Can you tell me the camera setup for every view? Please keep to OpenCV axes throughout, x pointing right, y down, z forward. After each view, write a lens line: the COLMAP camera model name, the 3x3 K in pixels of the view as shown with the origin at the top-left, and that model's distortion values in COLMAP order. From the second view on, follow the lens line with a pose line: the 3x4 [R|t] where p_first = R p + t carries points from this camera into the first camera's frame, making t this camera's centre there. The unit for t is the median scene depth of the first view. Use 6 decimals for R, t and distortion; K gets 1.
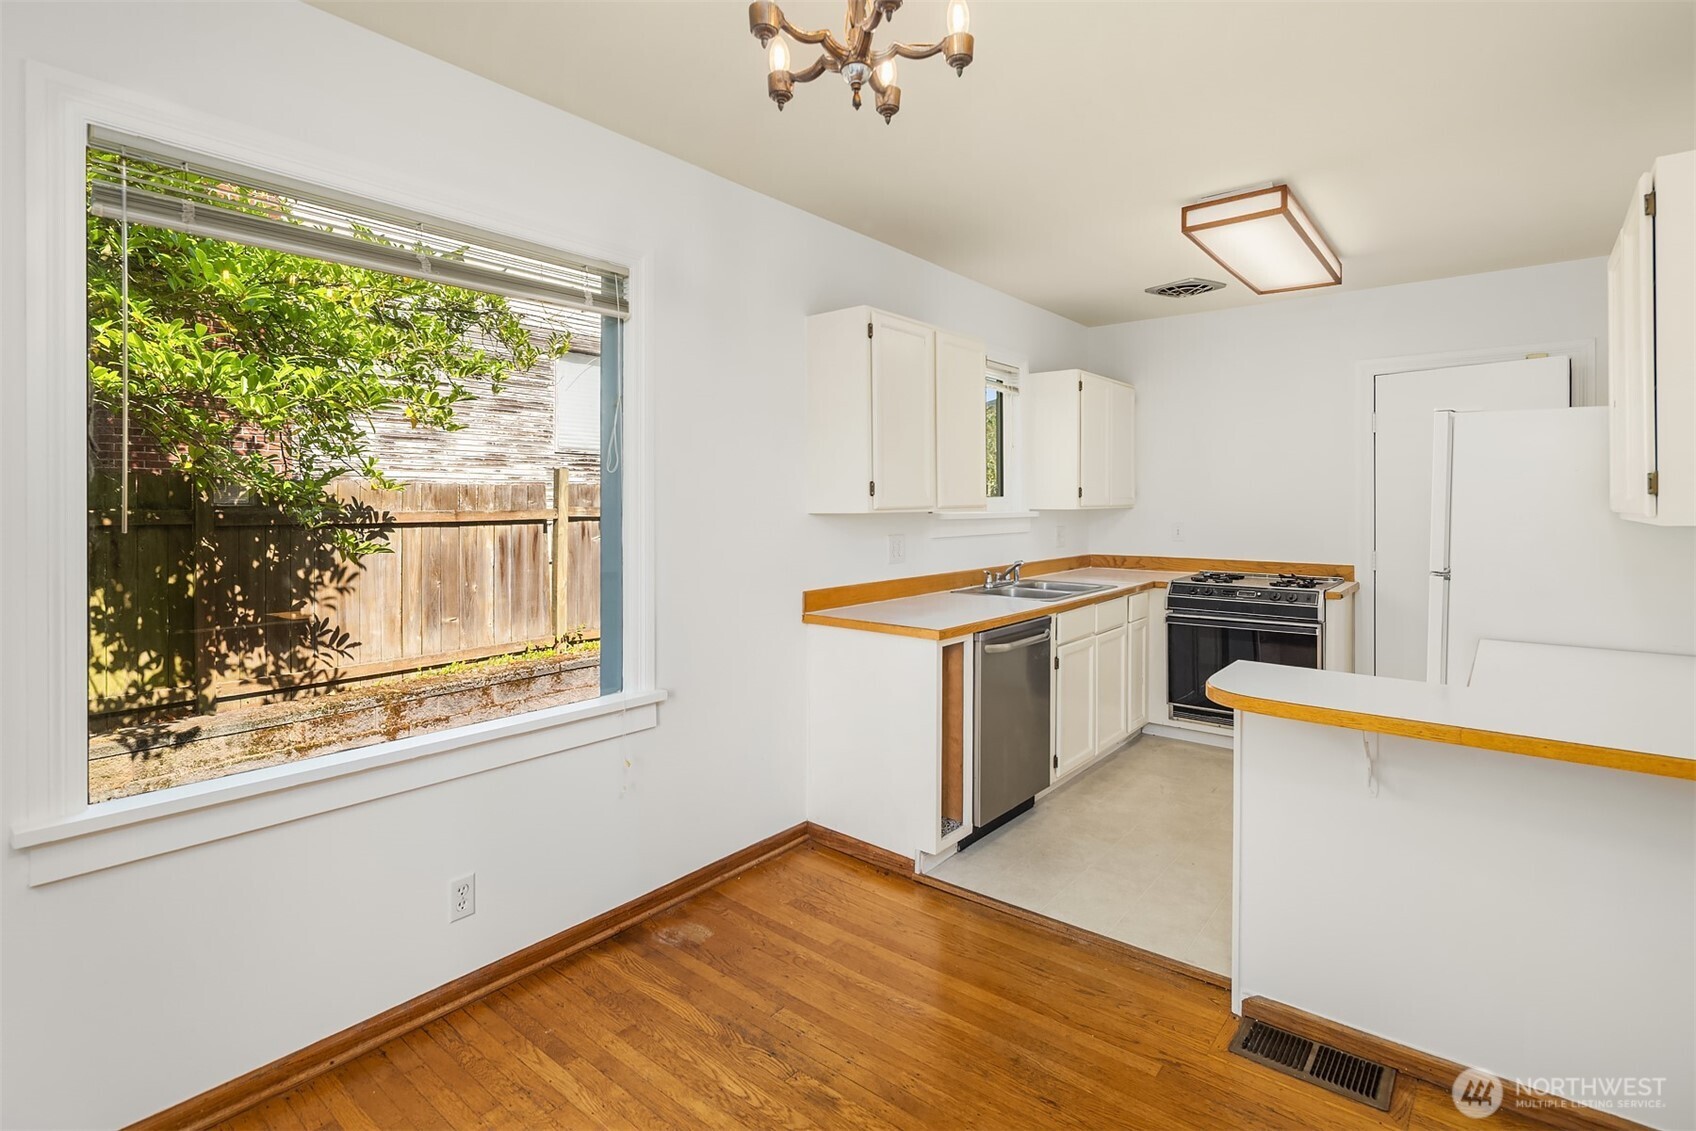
lens RADIAL K [[816.4, 0, 838.6], [0, 816.4, 523.4], [0, 0, 1]] dist [0.008342, -0.002538]
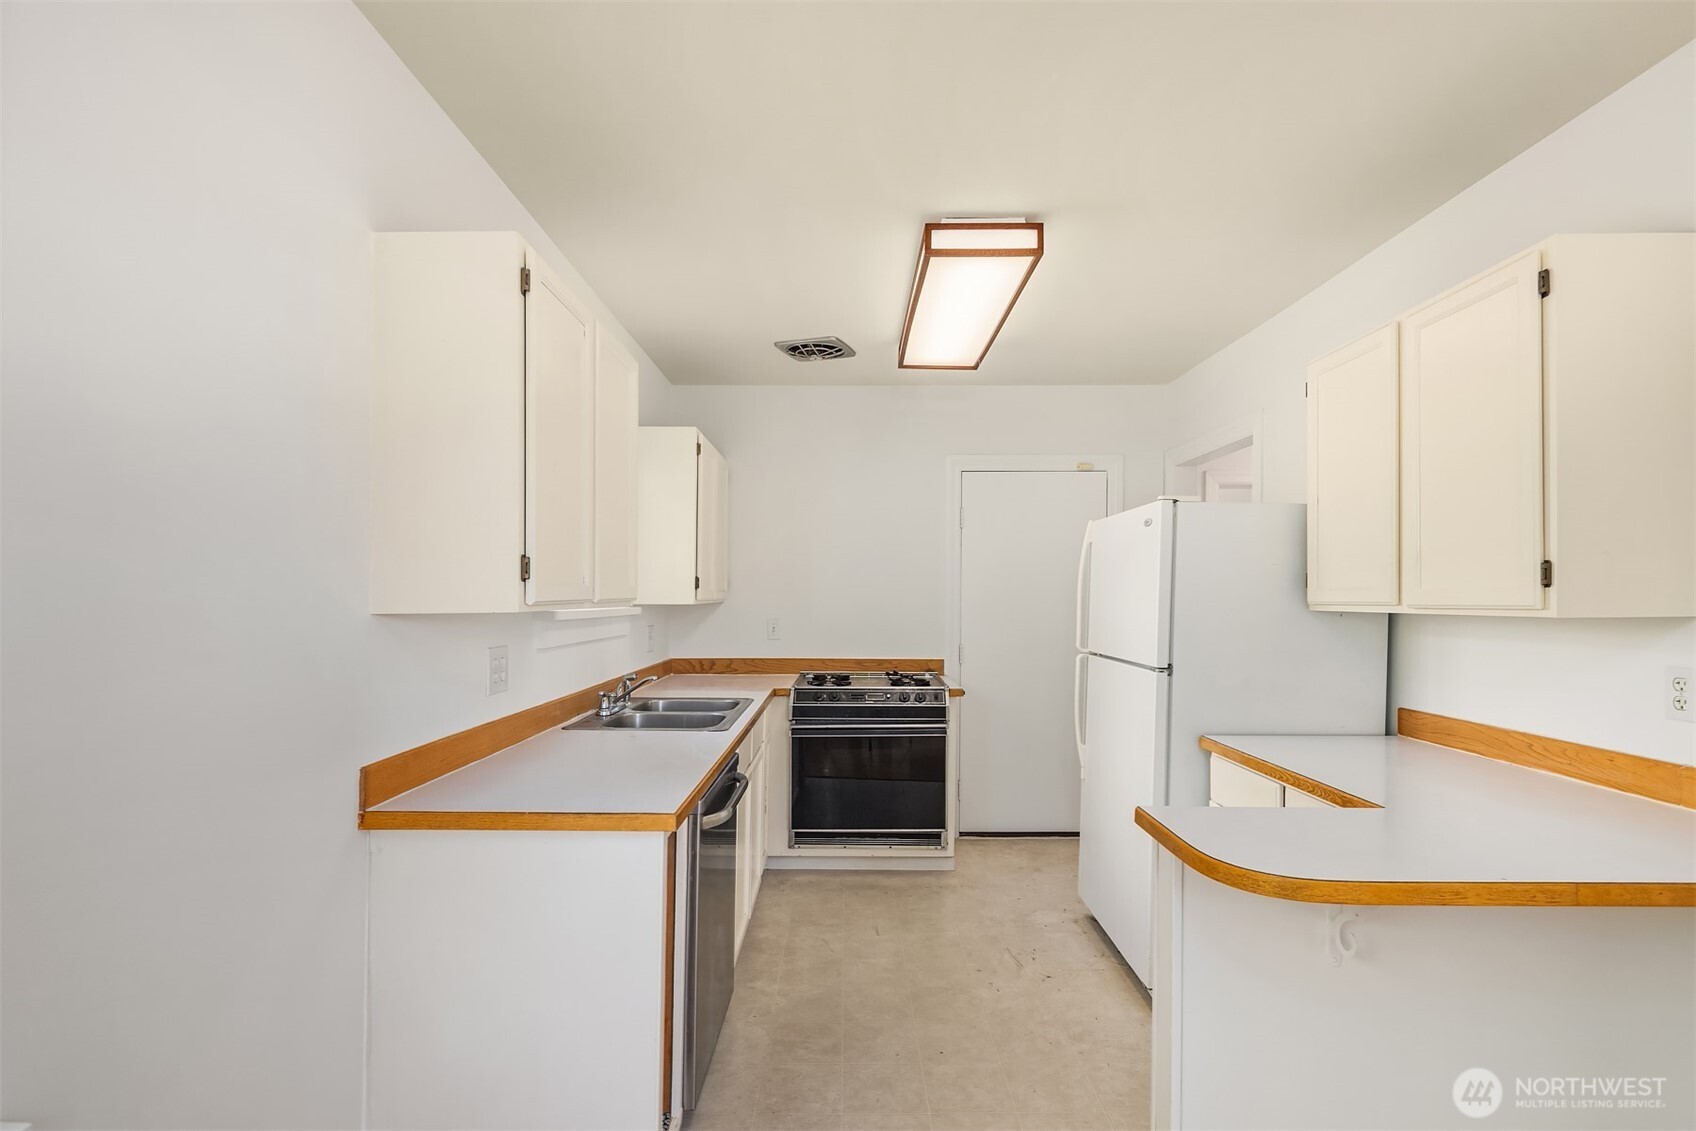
lens RADIAL K [[816.4, 0, 838.7], [0, 816.4, 602.6], [0, 0, 1]] dist [0.008342, -0.002538]
pose [[0.777737, -0.003902, 0.628578, -0.103412], [0.016160, 0.999774, -0.013788, -0.006674], [-0.628382, 0.020881, 0.777625, 0.318659]]
